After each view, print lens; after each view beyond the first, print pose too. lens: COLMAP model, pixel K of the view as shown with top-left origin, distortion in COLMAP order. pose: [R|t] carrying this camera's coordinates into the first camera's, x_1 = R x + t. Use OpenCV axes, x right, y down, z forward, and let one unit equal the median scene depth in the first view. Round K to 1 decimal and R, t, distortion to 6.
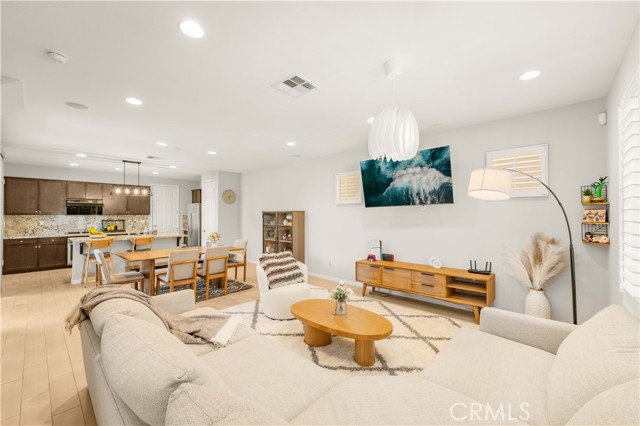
lens RADIAL K [[262.0, 0, 316.9], [0, 262.0, 214.9], [0, 0, 1]] dist [-0.000293, -0.000100]
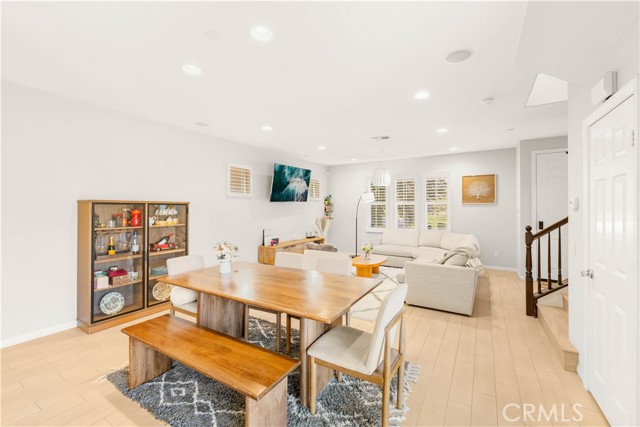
lens RADIAL K [[269.0, 0, 320.7], [0, 269.0, 205.6], [0, 0, 1]] dist [0.000571, 0.000008]
pose [[-0.196465, 0.008961, 0.980470, -0.780634], [0.001173, 0.999960, -0.008904, -0.000576], [-0.980510, -0.000599, -0.196468, 0.756299]]
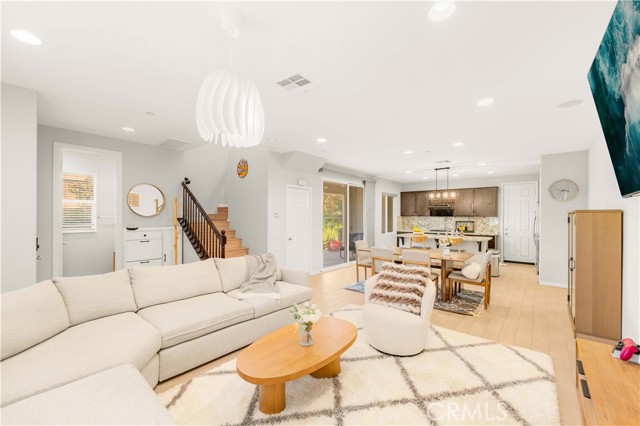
lens RADIAL K [[262.0, 0, 316.9], [0, 262.0, 214.9], [0, 0, 1]] dist [-0.000293, -0.000100]
pose [[0.039313, -0.001991, -0.999225, 0.382660], [-0.006261, 0.999978, -0.002239, -0.001302], [0.999207, 0.006344, 0.039300, 0.438974]]
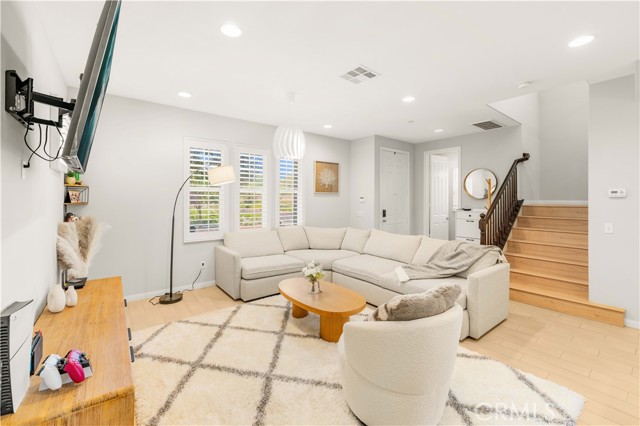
lens RADIAL K [[265.7, 0, 319.0], [0, 265.7, 199.2], [0, 0, 1]] dist [-0.000562, -0.000066]
pose [[-0.988497, -0.001437, 0.151234, -0.034999], [-0.001356, 0.999999, 0.000636, 0.004309], [-0.151235, 0.000423, -0.988498, 0.885128]]
